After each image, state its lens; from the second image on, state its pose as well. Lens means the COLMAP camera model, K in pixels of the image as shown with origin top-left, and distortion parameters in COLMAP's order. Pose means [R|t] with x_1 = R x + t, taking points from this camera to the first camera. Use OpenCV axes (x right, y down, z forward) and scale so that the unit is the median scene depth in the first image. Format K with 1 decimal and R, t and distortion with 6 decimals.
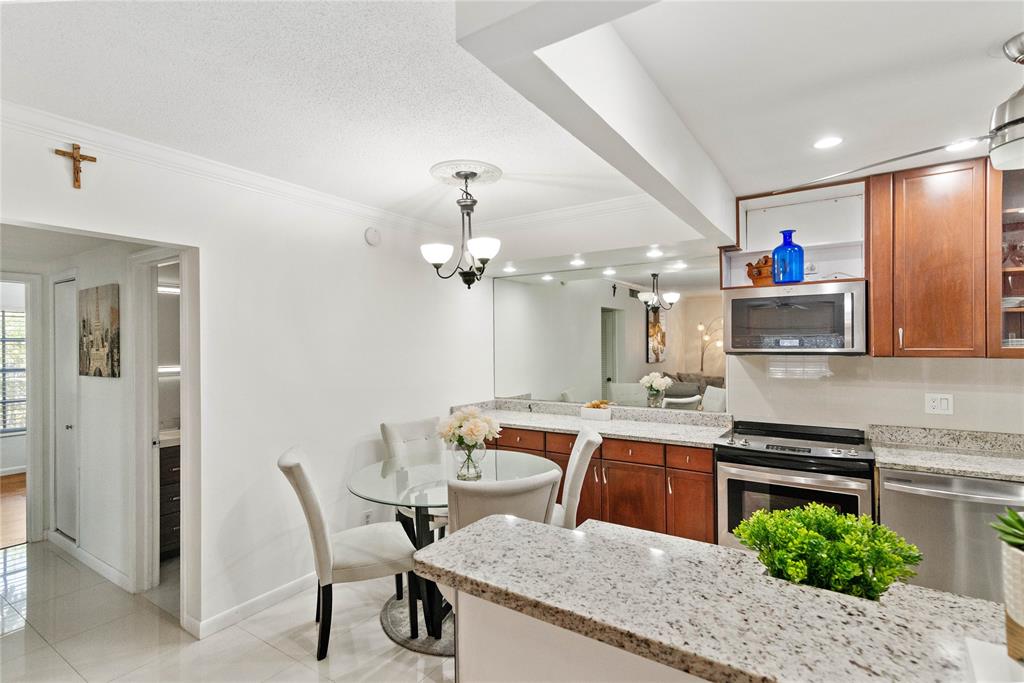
lens RADIAL K [[493.7, 0, 514.7], [0, 493.7, 348.3], [0, 0, 1]] dist [0.010956, -0.000254]
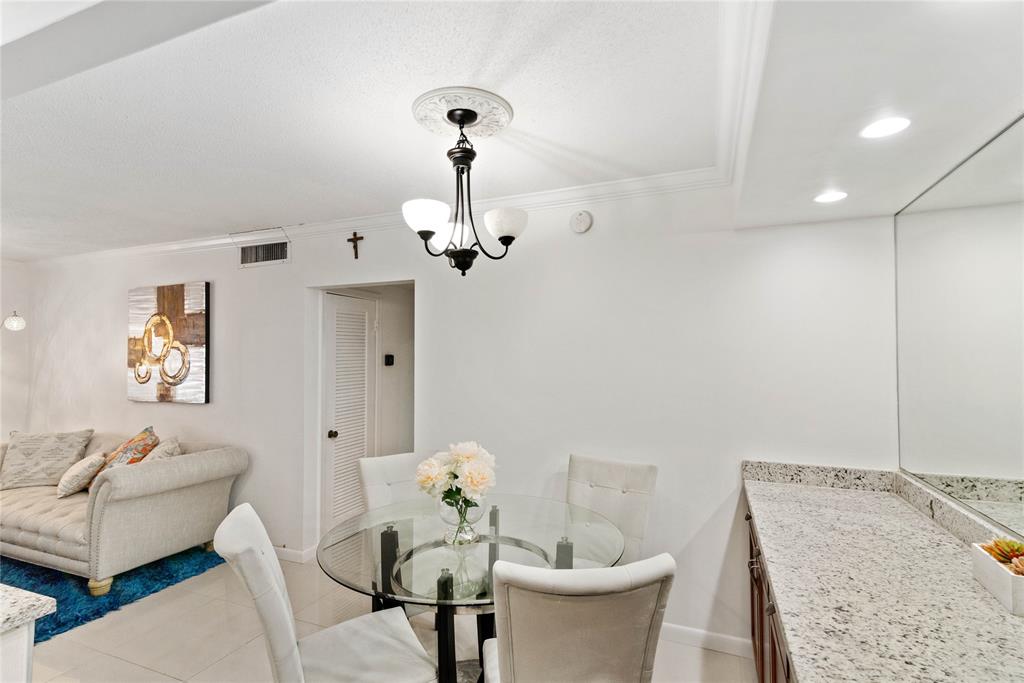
lens RADIAL K [[493.7, 0, 514.7], [0, 493.7, 348.3], [0, 0, 1]] dist [0.010956, -0.000254]
pose [[0.189511, -0.006244, -0.981859, 0.543298], [0.002865, 0.999979, -0.005806, -0.025389], [0.981874, -0.001713, 0.189525, 0.886397]]
